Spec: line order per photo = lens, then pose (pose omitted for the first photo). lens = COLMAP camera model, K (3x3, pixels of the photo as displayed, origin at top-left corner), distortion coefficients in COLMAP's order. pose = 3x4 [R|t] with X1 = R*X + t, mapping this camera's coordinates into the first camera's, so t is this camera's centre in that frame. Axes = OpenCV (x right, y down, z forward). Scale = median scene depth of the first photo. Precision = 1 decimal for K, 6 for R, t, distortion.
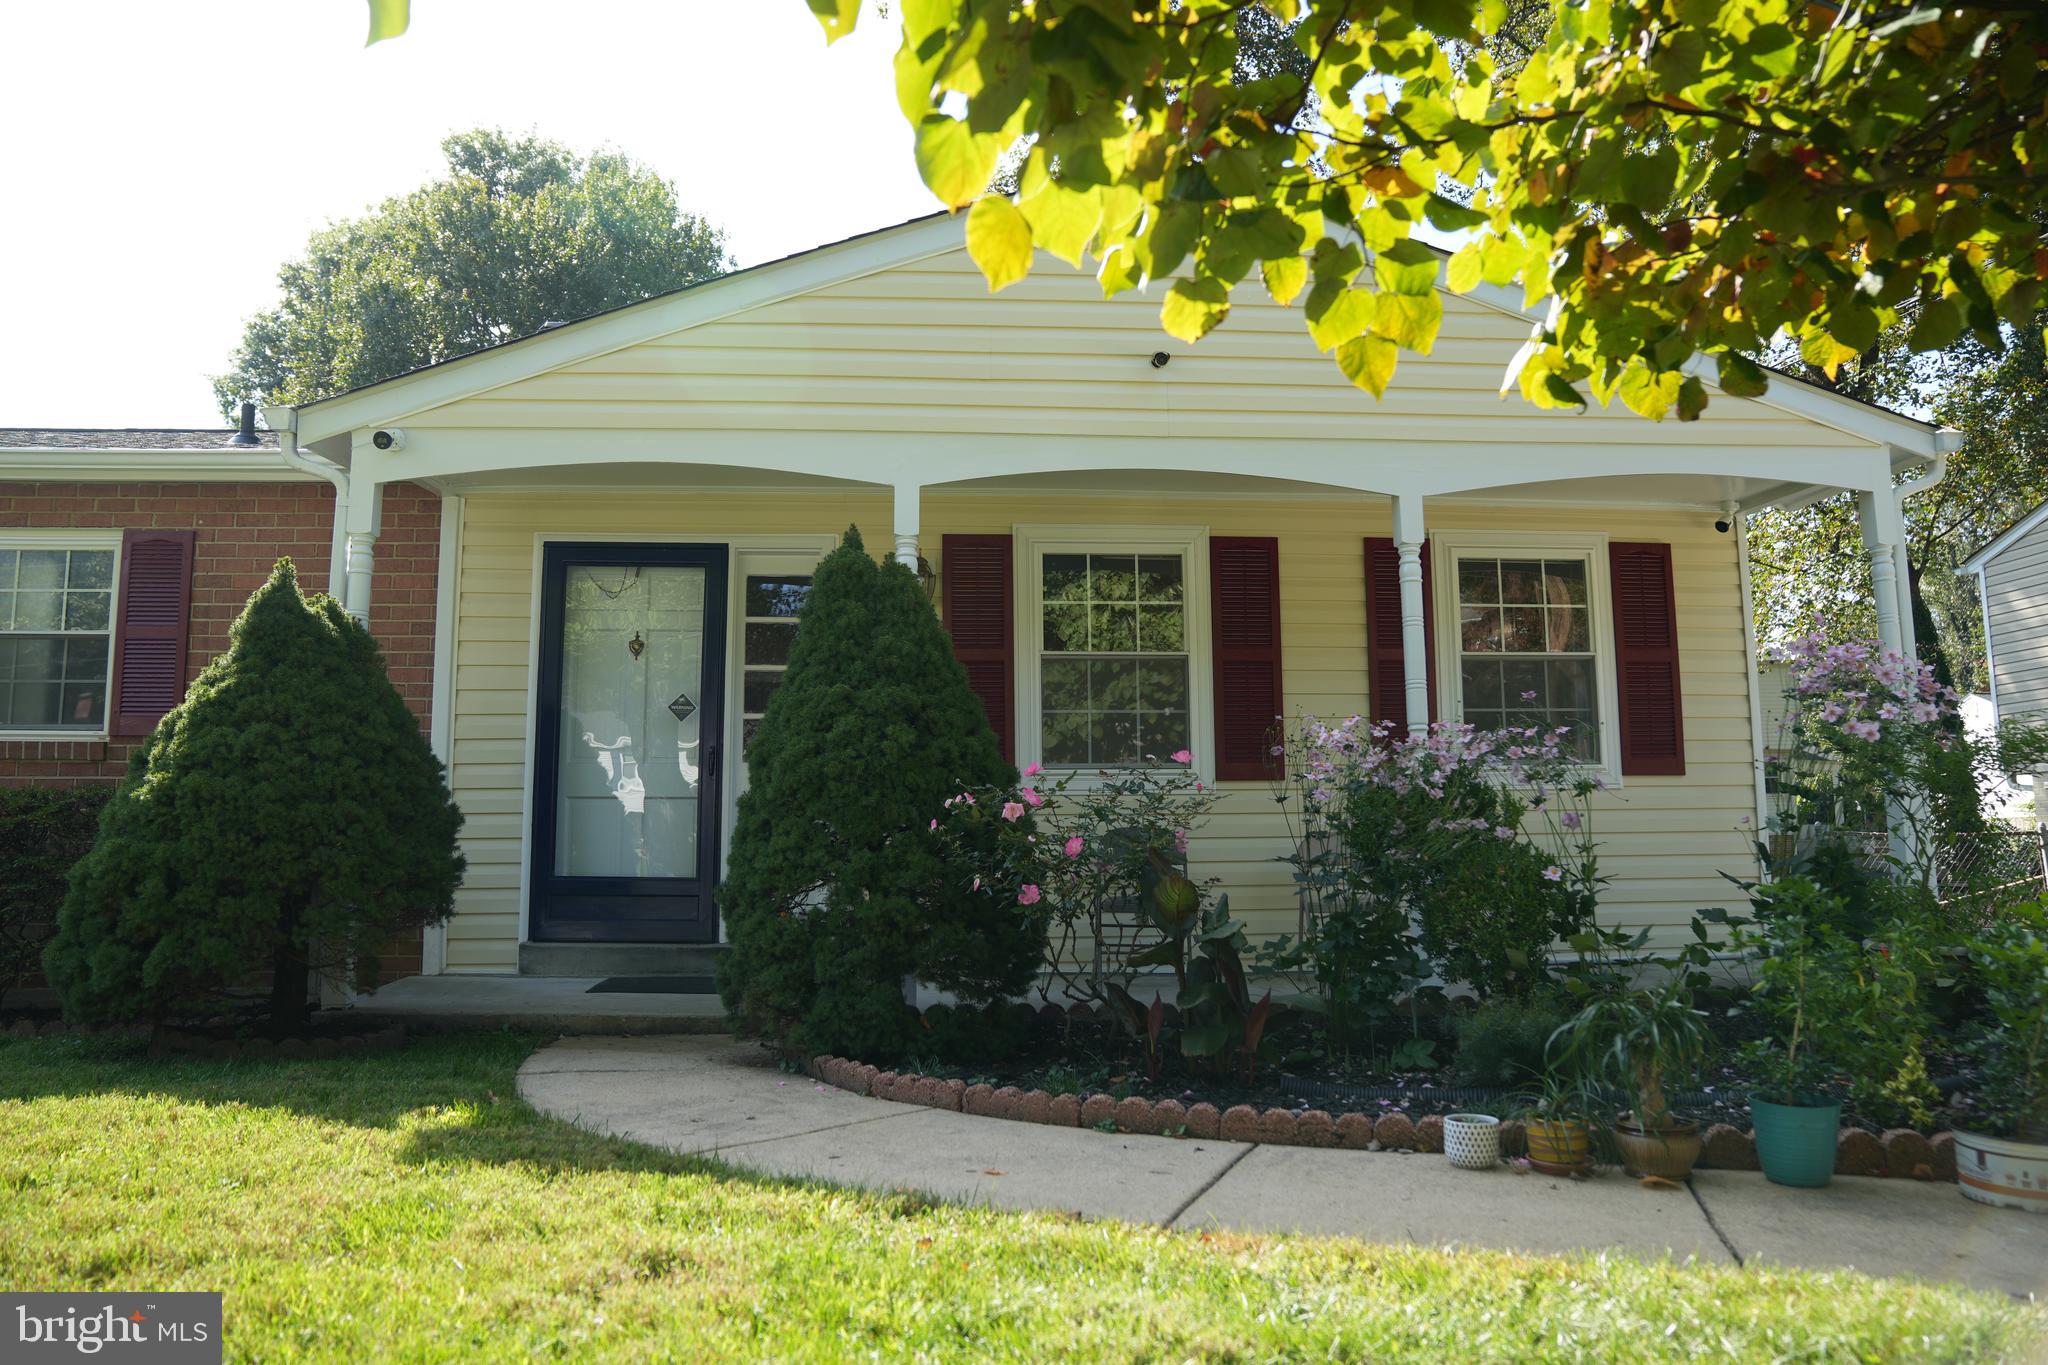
lens RADIAL K [[1414.1, 0, 1024.0], [0, 1414.1, 682.5], [0, 0, 1]] dist [-0.130917, 0.102817]
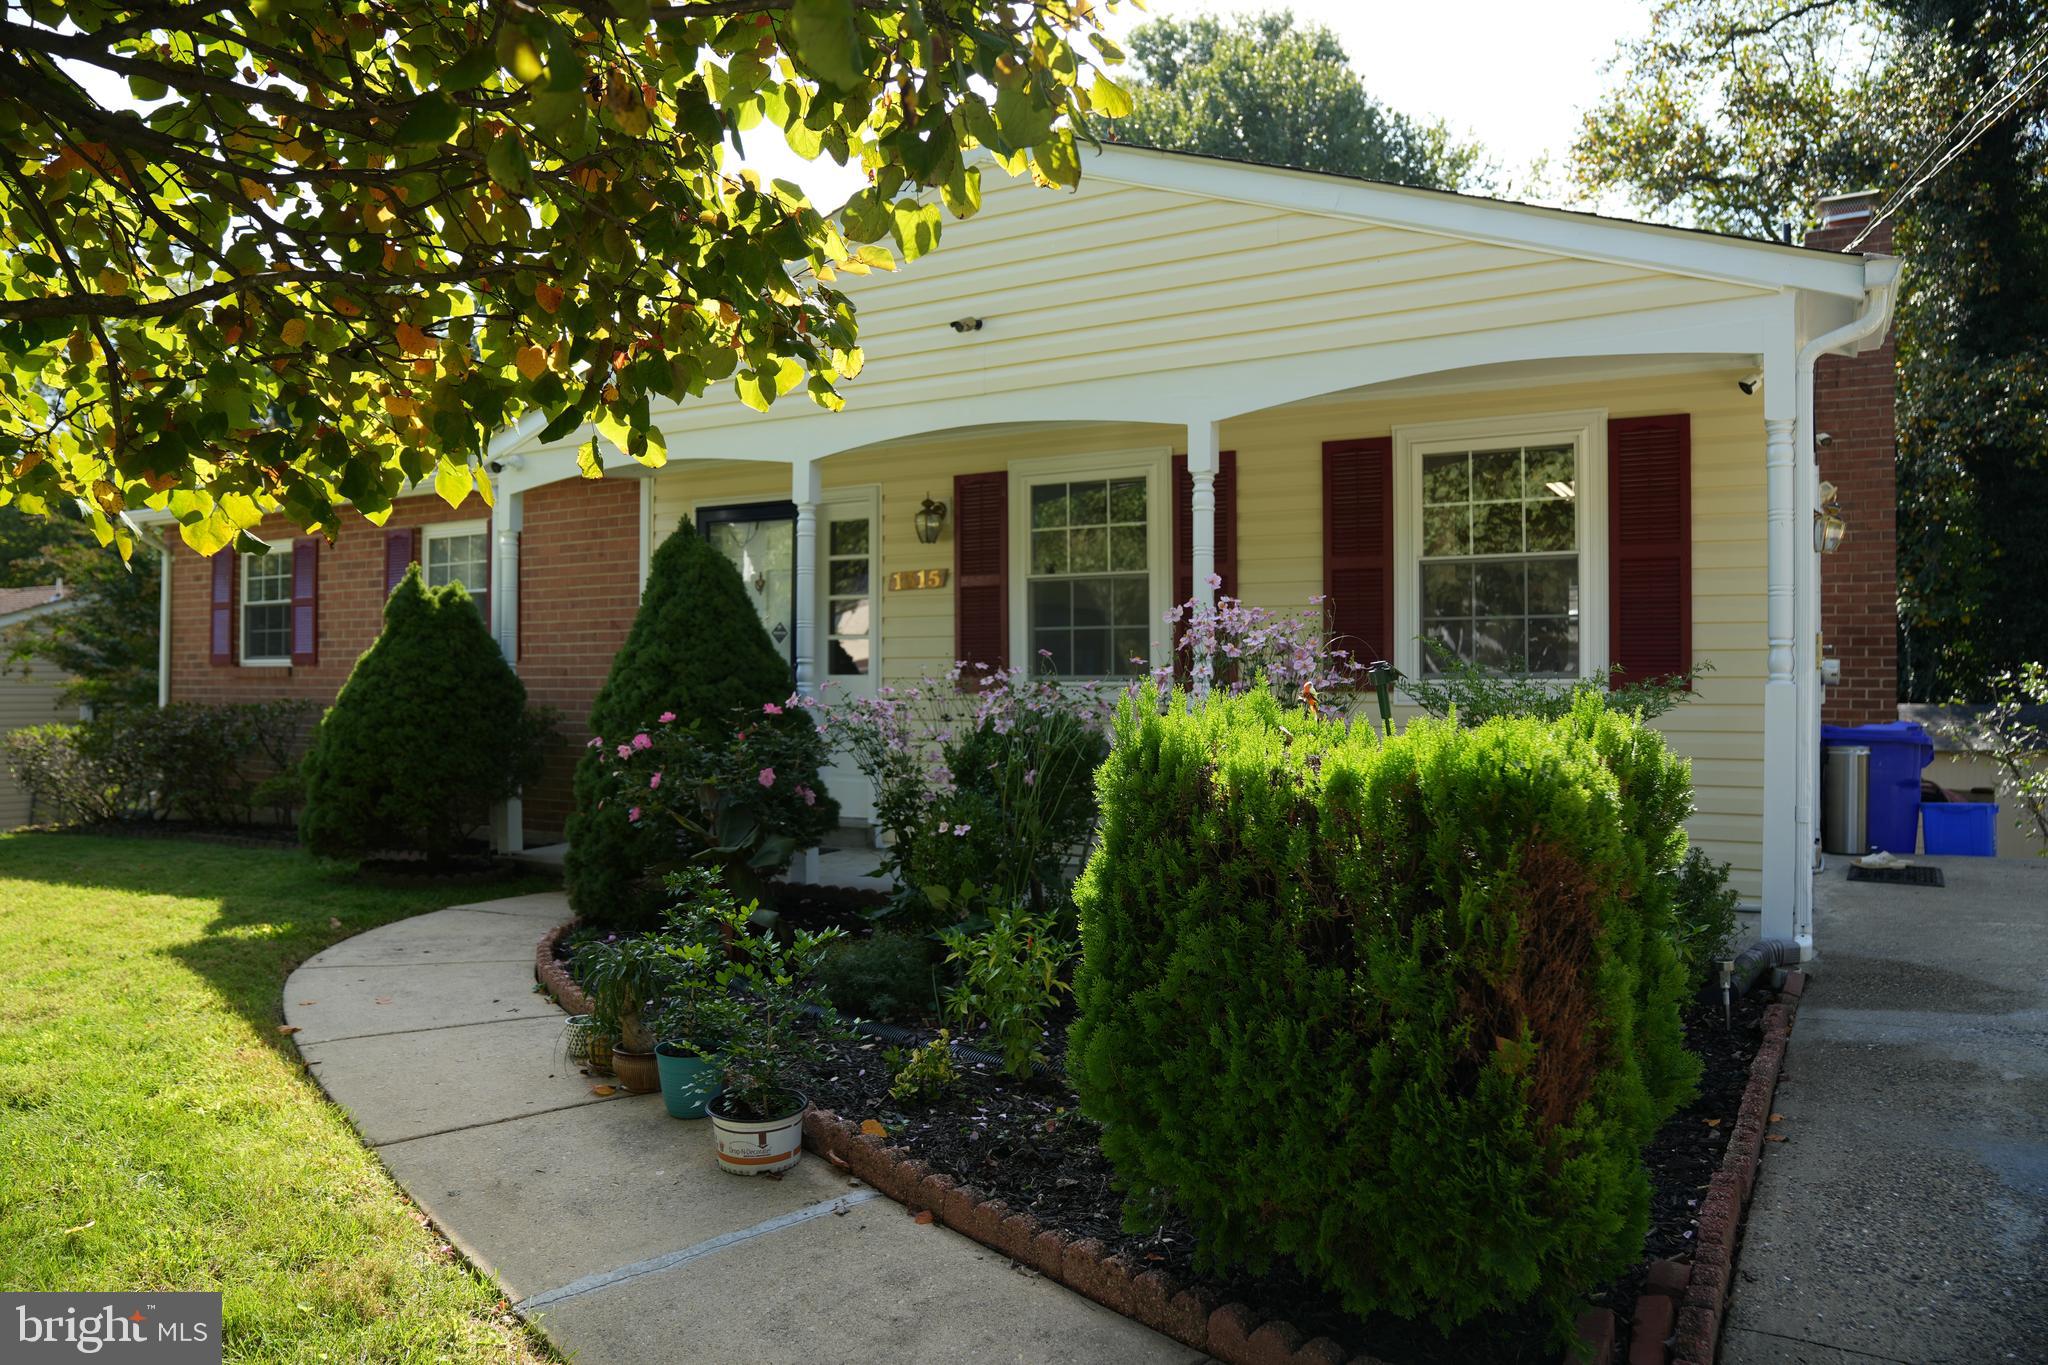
lens RADIAL K [[1414.1, 0, 1024.0], [0, 1414.1, 682.5], [0, 0, 1]] dist [-0.130917, 0.102817]
pose [[0.825032, 0.005083, -0.565063, 0.640380], [0.062737, 0.992954, 0.100533, -0.050477], [0.561592, -0.118393, 0.818900, 0.079946]]
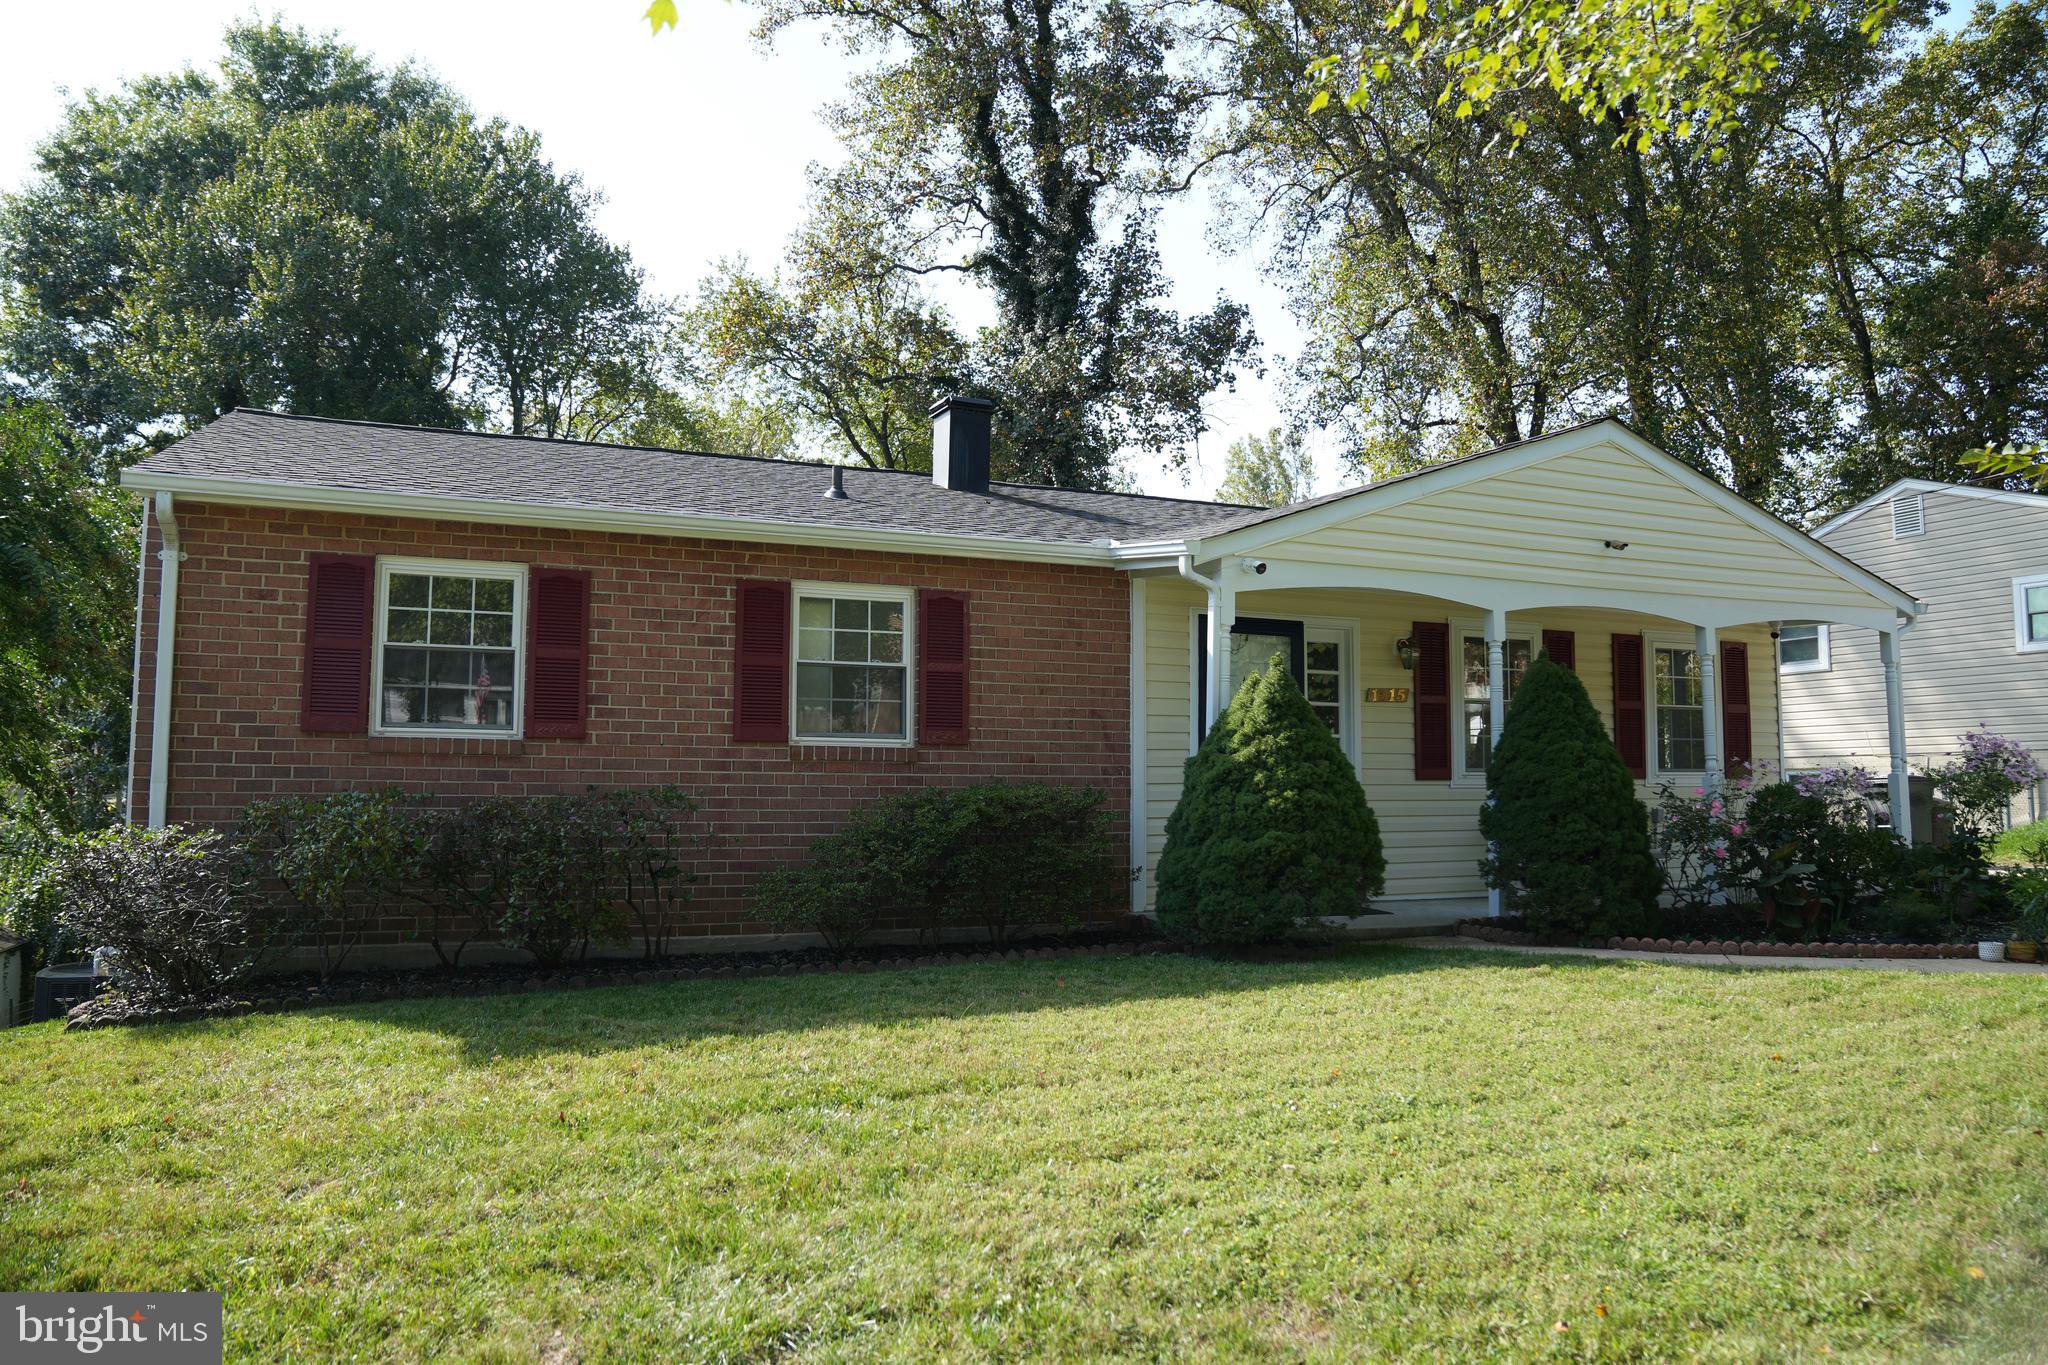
lens RADIAL K [[1414.1, 0, 1024.0], [0, 1414.1, 682.5], [0, 0, 1]] dist [-0.130917, 0.102817]
pose [[0.943249, 0.034629, 0.330276, -0.995620], [-0.050116, 0.998002, 0.038488, -0.076820], [-0.328283, -0.052856, 0.943099, -0.336841]]
